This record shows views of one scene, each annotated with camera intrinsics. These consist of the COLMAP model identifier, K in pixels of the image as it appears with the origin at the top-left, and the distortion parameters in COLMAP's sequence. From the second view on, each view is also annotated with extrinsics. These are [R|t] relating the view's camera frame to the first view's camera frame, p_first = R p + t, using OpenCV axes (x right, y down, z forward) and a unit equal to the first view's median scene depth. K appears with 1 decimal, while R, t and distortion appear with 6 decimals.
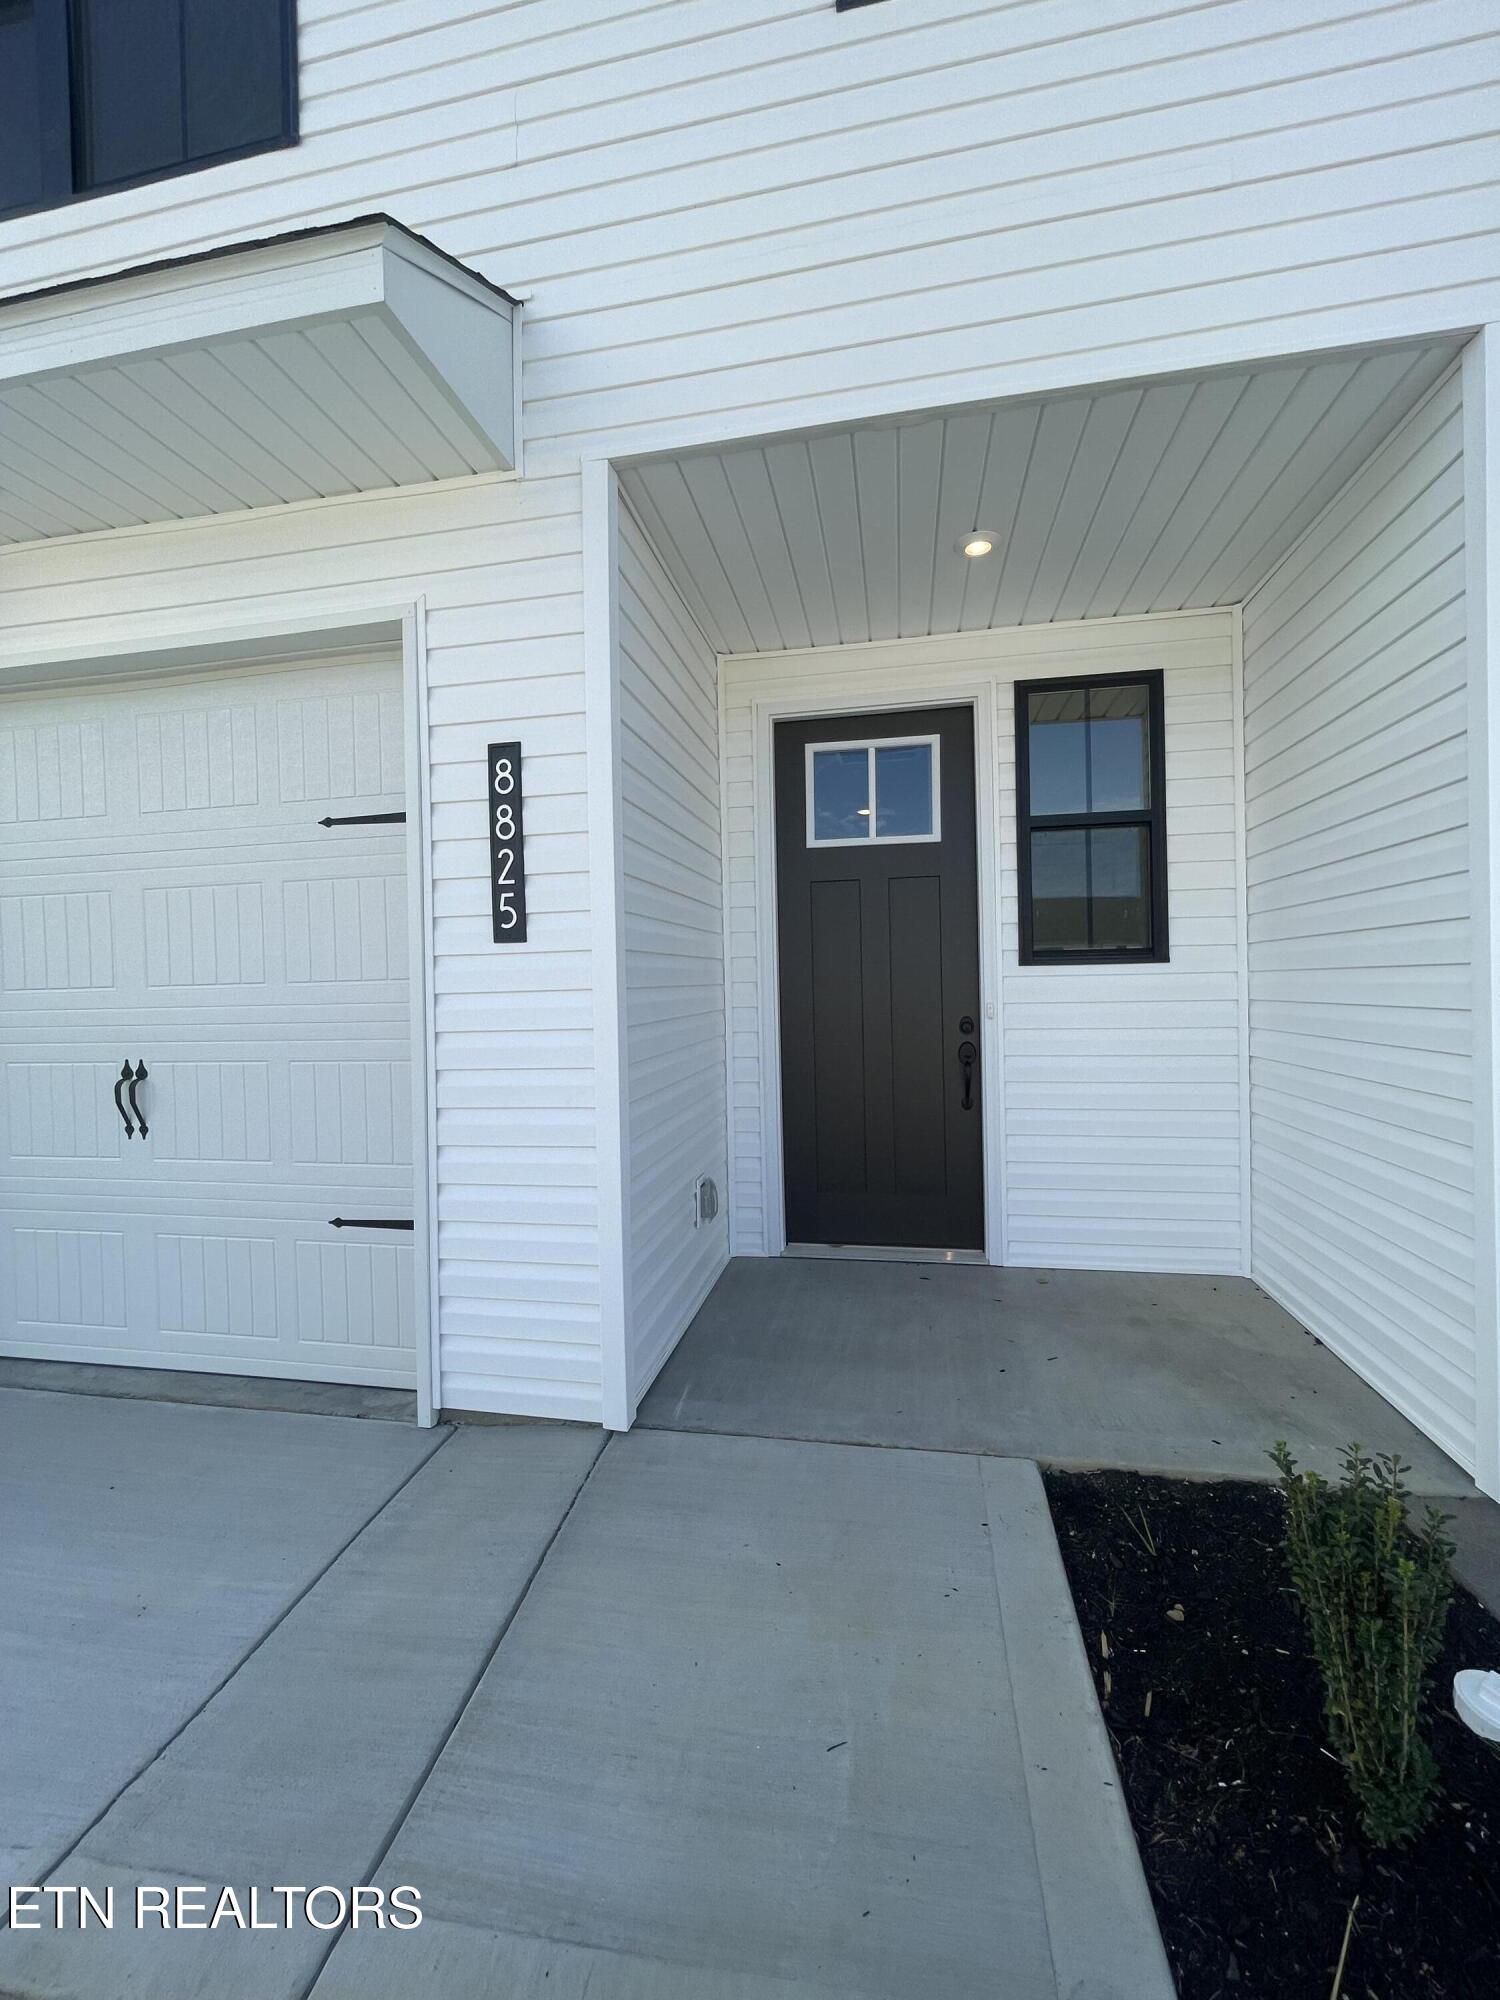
lens RADIAL K [[803.0, 0, 754.2], [0, 803.0, 998.4], [0, 0, 1]] dist [-0.003074, -0.000321]
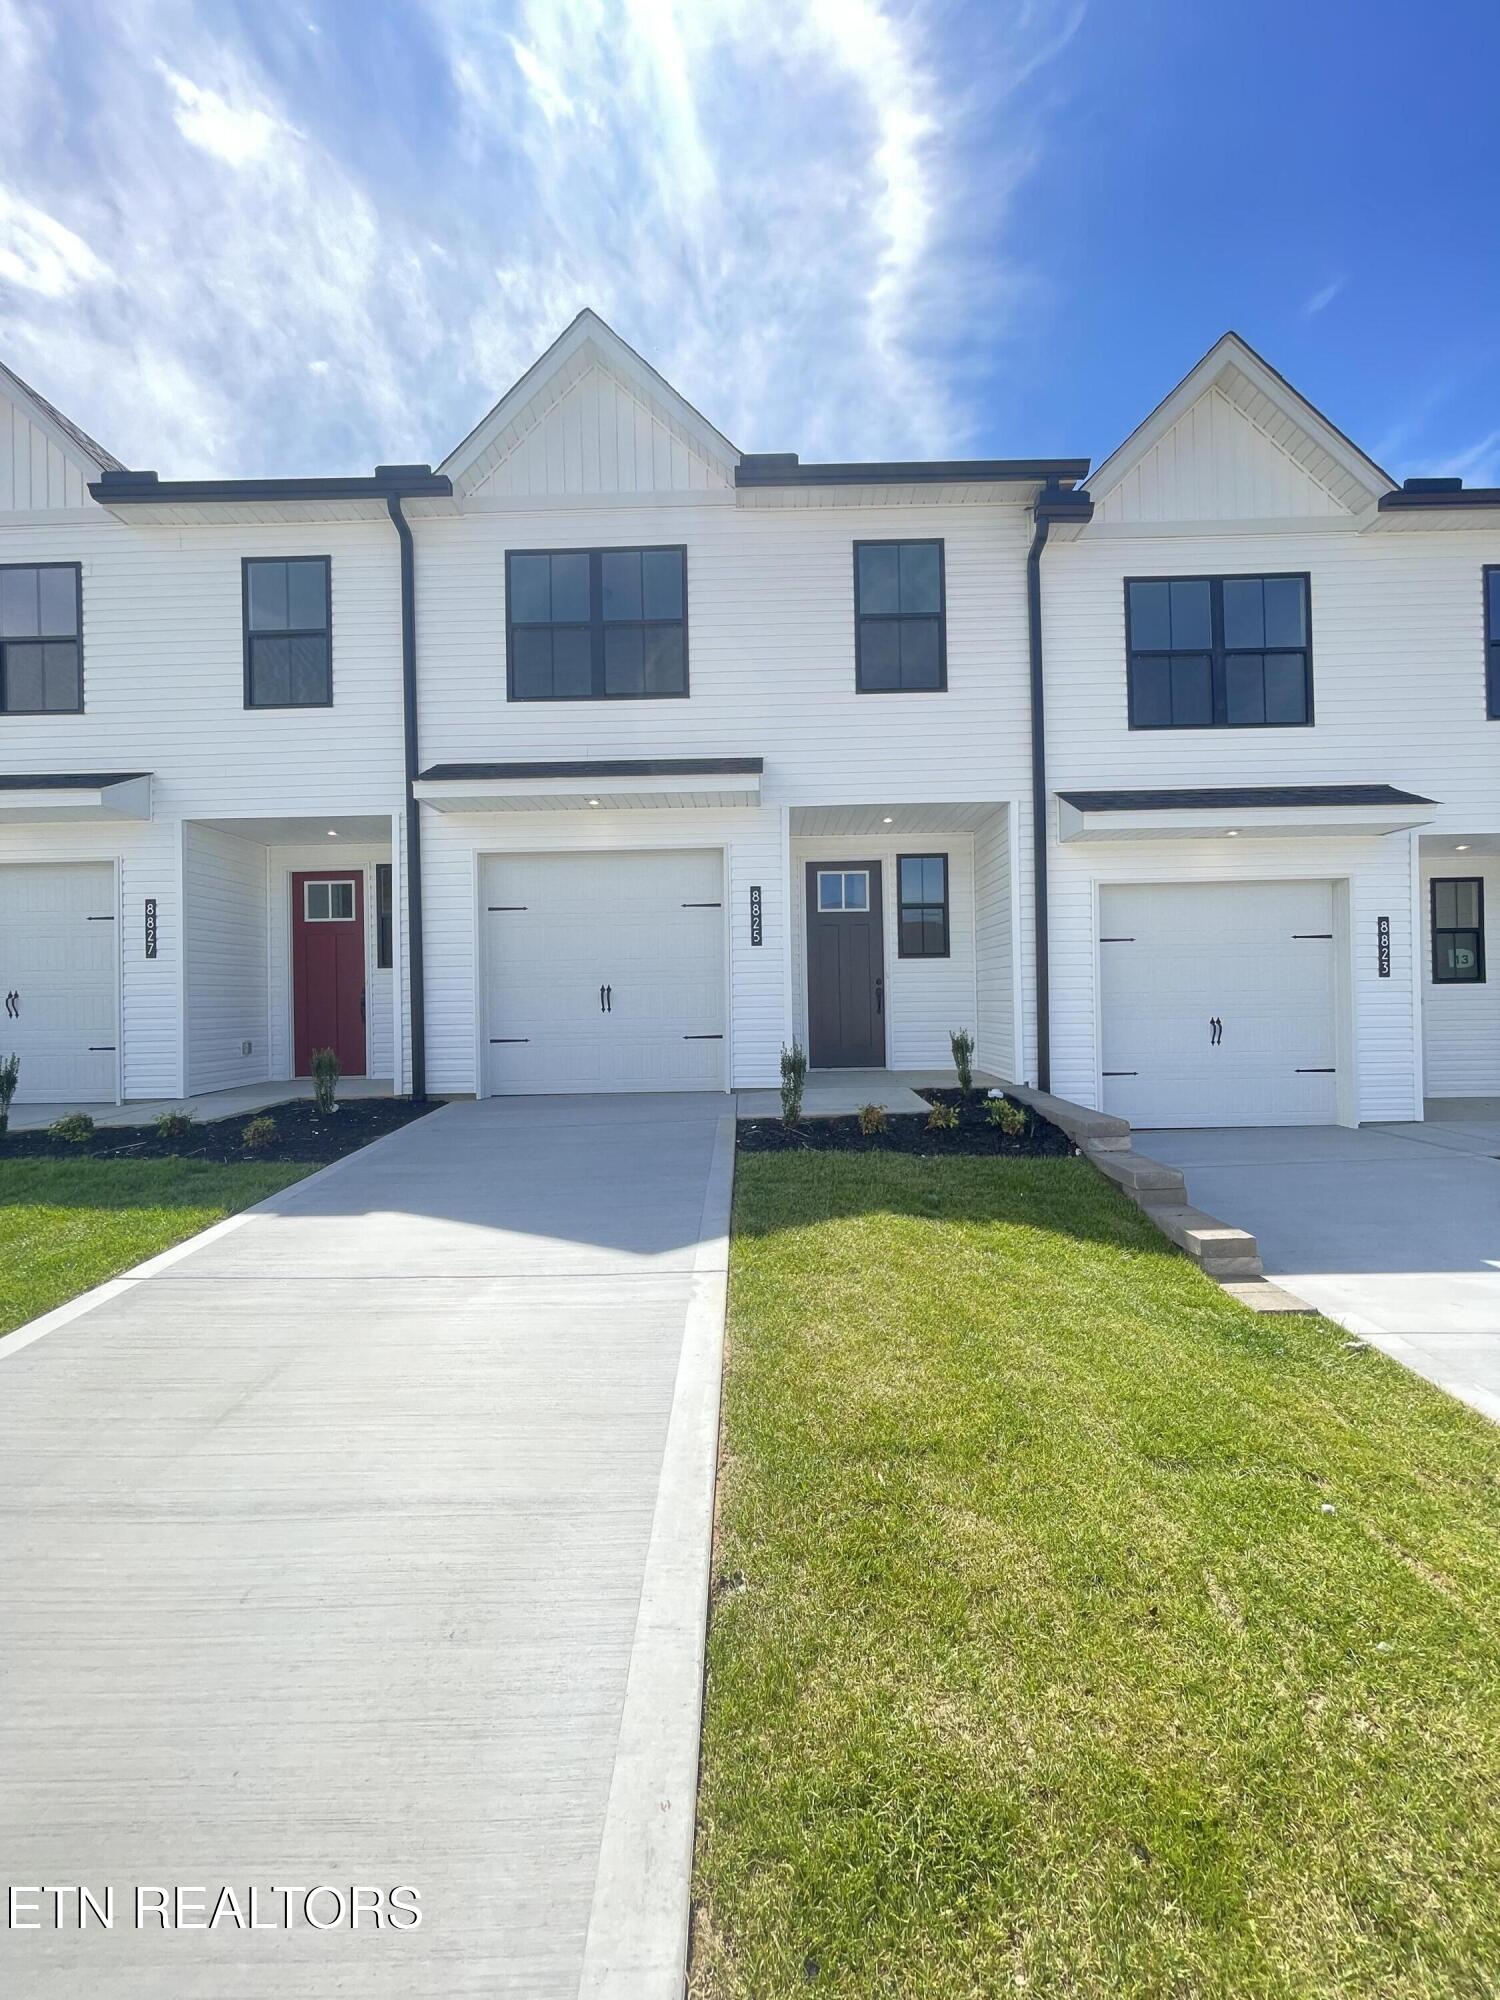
lens RADIAL K [[803.0, 0, 747.8], [0, 803.0, 997.7], [0, 0, 1]] dist [-0.003074, -0.000321]
pose [[0.986336, 0.006524, 0.164615, -0.639036], [-0.002637, 0.999713, -0.023821, 0.162704], [-0.164723, 0.023062, 0.986070, -1.643494]]
